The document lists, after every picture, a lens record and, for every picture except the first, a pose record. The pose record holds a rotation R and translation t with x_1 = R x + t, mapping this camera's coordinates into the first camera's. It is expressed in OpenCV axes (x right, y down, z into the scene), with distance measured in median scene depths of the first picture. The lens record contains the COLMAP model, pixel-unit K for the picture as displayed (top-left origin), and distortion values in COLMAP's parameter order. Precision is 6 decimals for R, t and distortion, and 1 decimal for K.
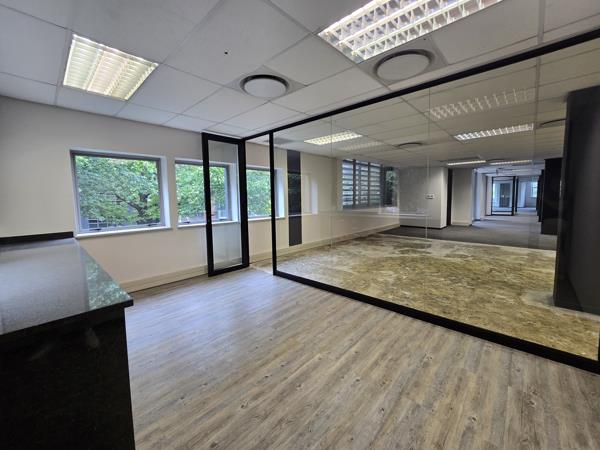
lens RADIAL K [[244.5, 0, 299.7], [0, 244.5, 221.3], [0, 0, 1]] dist [-0.000211, 0.000041]
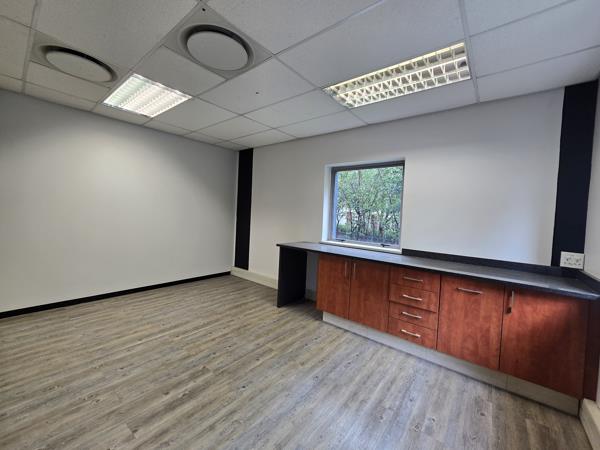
lens RADIAL K [[244.5, 0, 299.7], [0, 244.5, 221.3], [0, 0, 1]] dist [-0.000211, 0.000041]
pose [[-0.996808, -0.031585, -0.073316, -0.425870], [-0.041047, 0.990483, 0.131373, -0.197709], [0.068469, 0.133963, -0.988618, 2.215640]]
